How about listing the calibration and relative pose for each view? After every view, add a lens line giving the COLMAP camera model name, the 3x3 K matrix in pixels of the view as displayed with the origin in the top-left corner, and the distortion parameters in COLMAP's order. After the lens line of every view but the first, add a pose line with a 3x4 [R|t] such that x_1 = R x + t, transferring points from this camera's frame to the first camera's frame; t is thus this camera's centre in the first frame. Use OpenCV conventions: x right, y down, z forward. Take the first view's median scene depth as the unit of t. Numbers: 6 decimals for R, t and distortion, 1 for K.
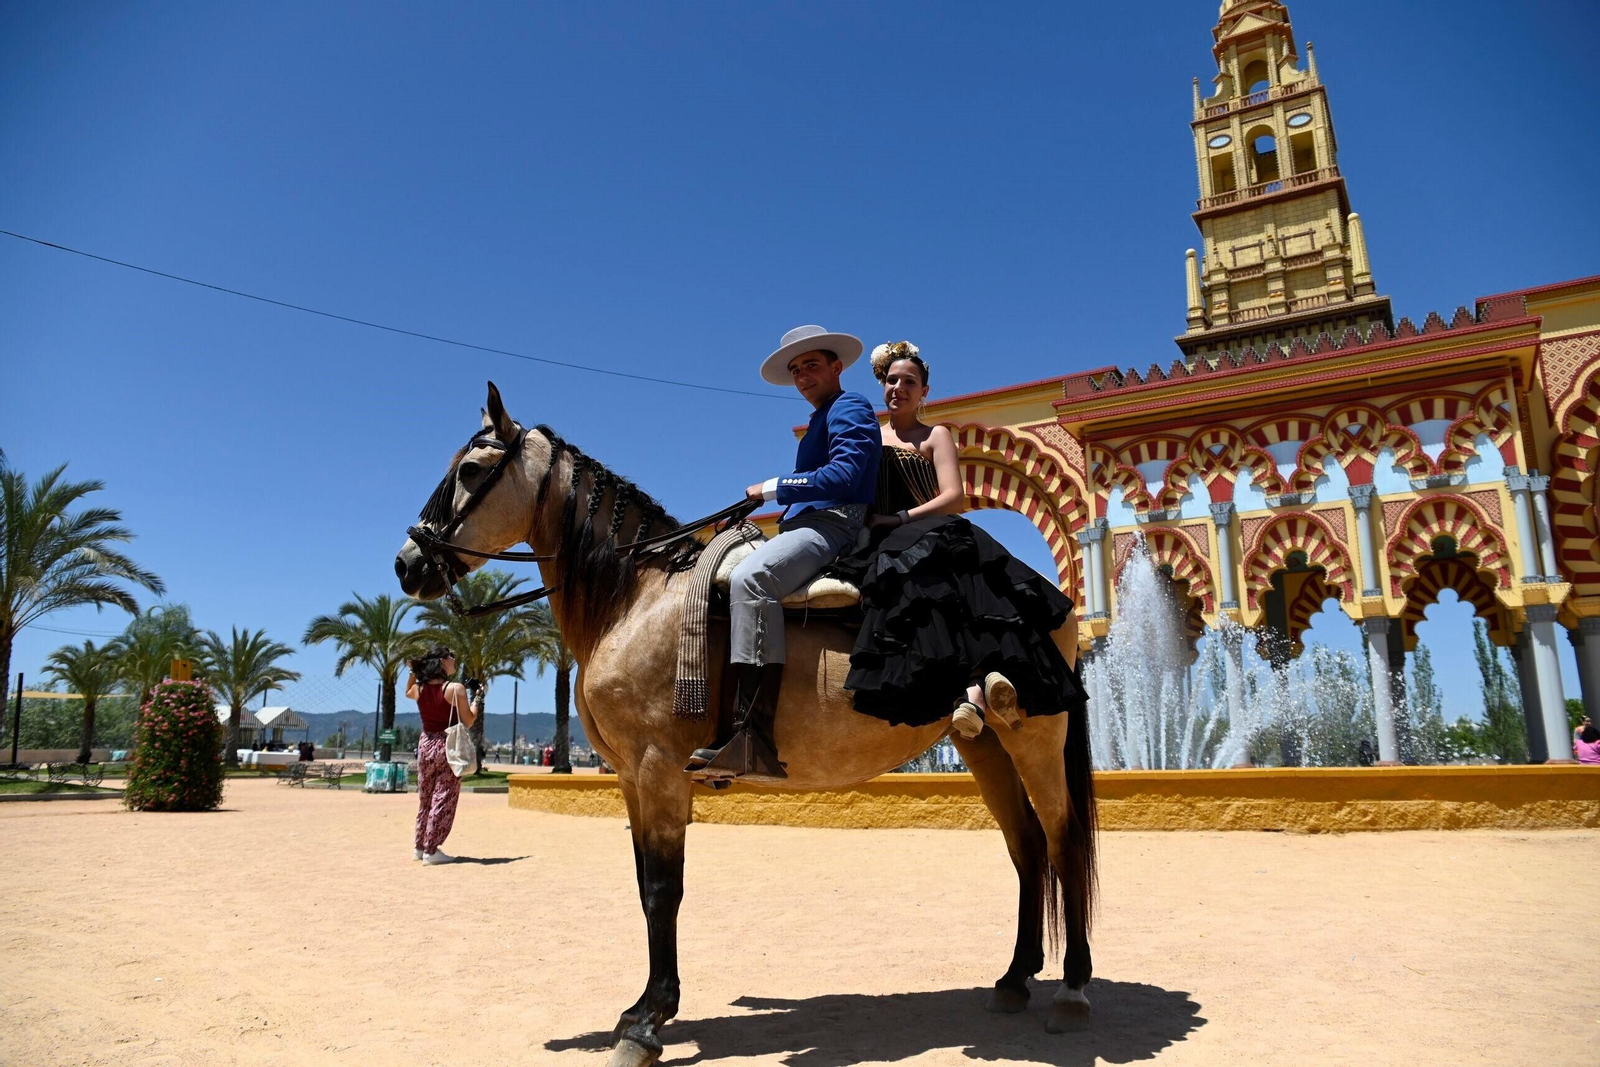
lens RADIAL K [[1100.6, 0, 800.0], [0, 1100.6, 533.5], [0, 0, 1]] dist [-0.118008, 0.098268]
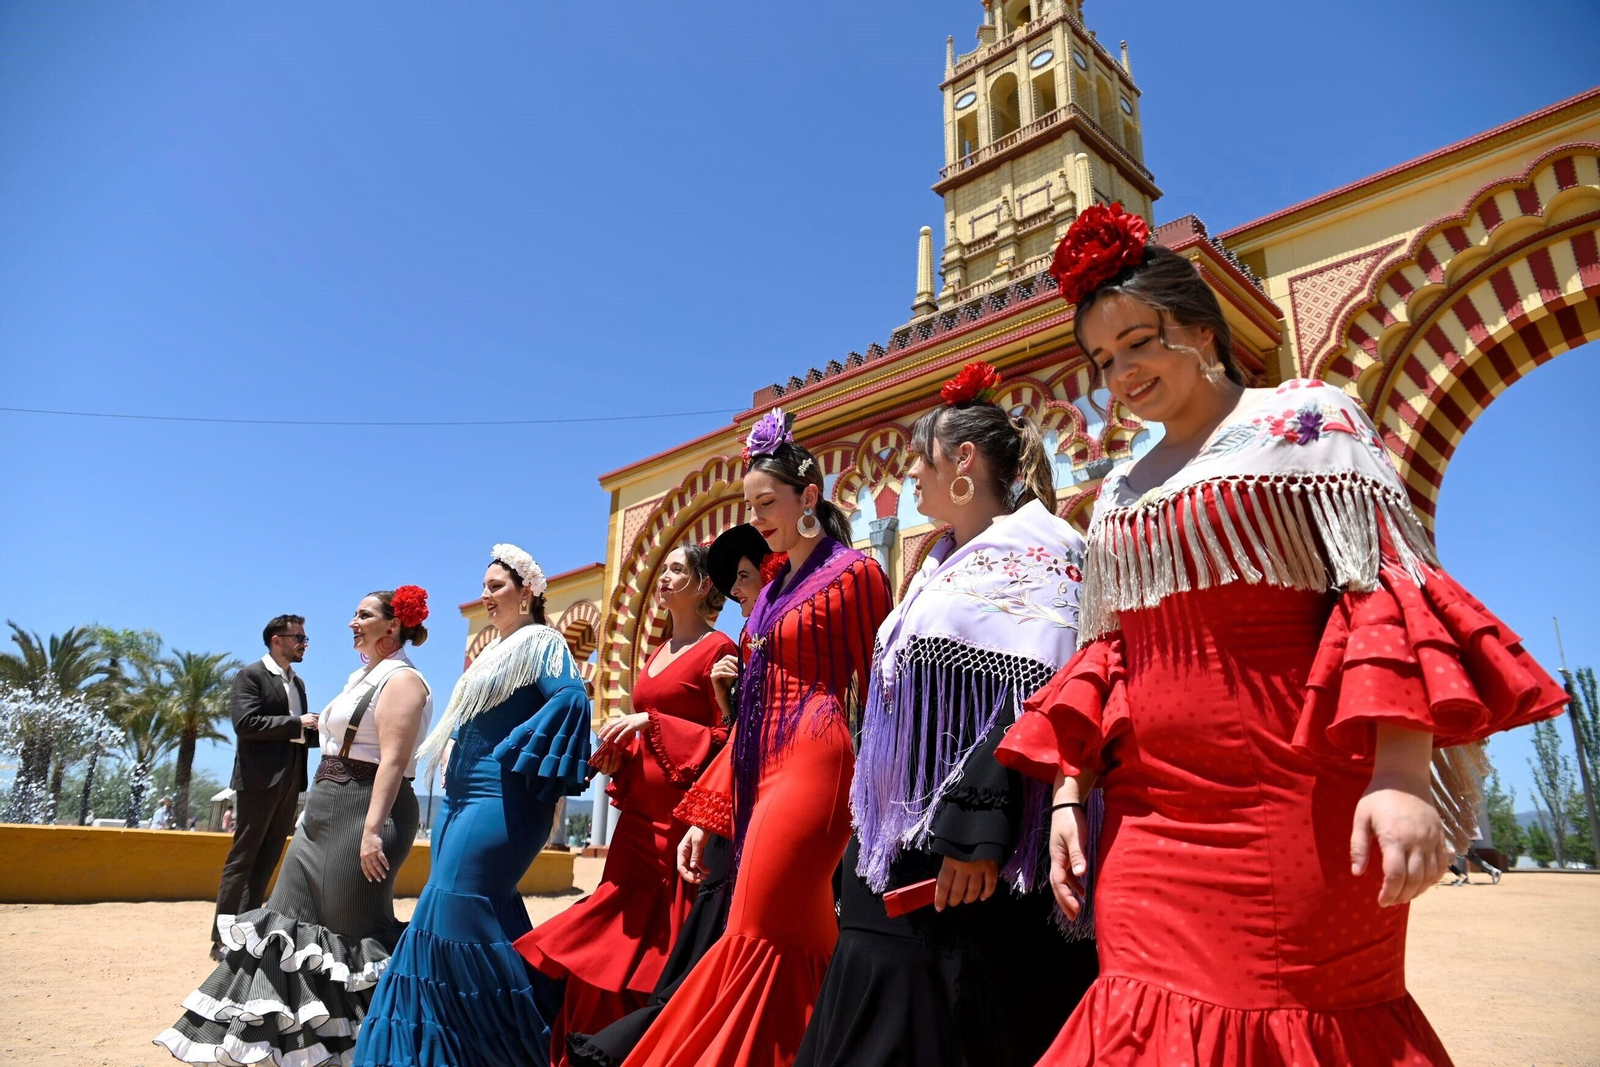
lens RADIAL K [[1100.6, 0, 800.0], [0, 1100.6, 533.5], [0, 0, 1]] dist [-0.118008, 0.098268]
pose [[0.971264, -0.054678, -0.231640, 0.486653], [0.036799, 0.996049, -0.080818, 0.043477], [0.235144, 0.069972, 0.969439, 0.181343]]
